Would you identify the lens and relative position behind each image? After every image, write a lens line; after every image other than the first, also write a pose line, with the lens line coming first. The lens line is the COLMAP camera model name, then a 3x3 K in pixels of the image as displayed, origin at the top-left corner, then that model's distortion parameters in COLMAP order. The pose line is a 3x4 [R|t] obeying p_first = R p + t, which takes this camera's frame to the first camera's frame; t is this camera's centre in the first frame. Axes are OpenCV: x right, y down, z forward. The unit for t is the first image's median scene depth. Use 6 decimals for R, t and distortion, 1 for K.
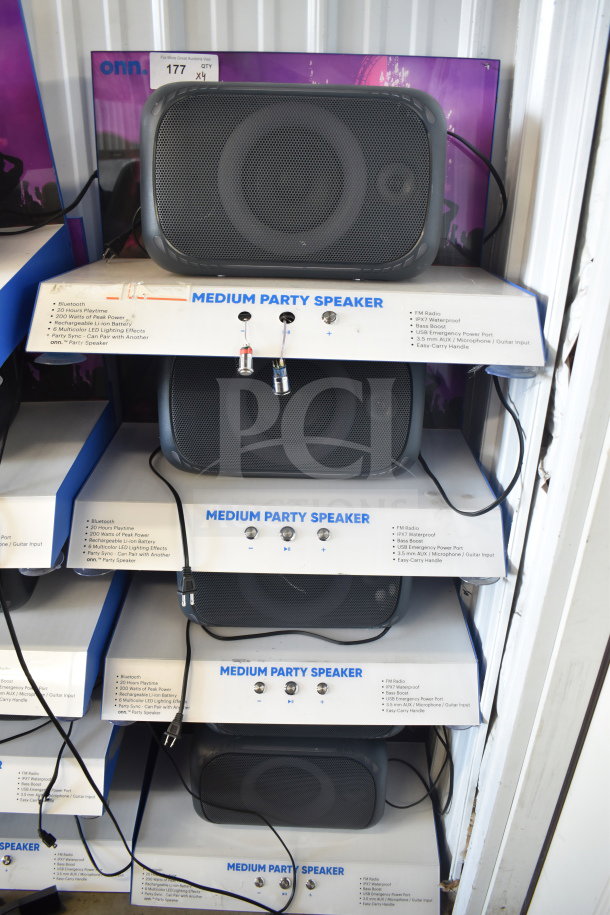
lens RADIAL K [[695.2, 0, 303.5], [0, 695.2, 456.2], [0, 0, 1]] dist [-0.084374, 0.007030]
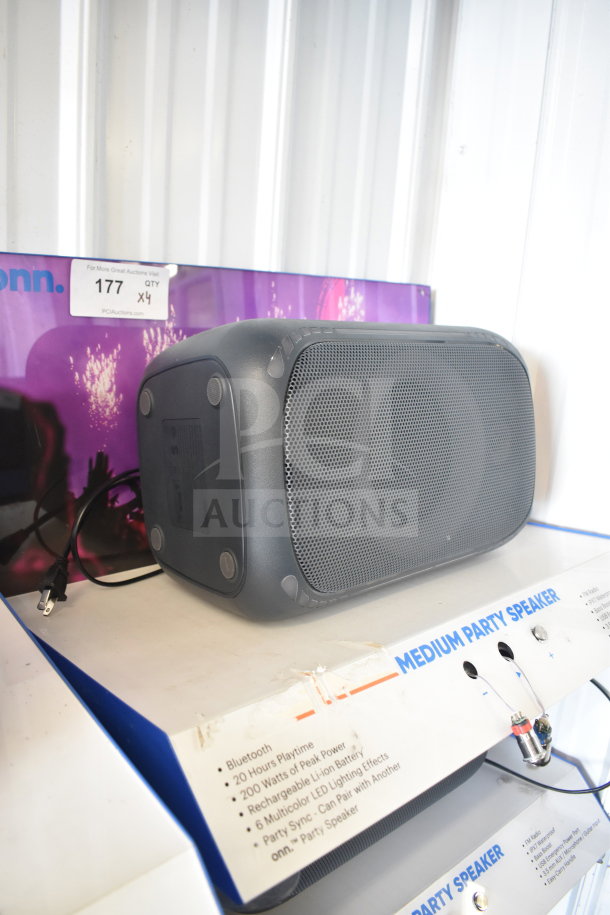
lens RADIAL K [[695.2, 0, 308.7], [0, 695.2, 459.9], [0, 0, 1]] dist [-0.084374, 0.007030]
pose [[0.745612, -0.131447, 0.653287, -0.595156], [0.270394, 0.955698, -0.116313, -0.354269], [-0.609056, 0.263369, 0.748122, 0.541427]]
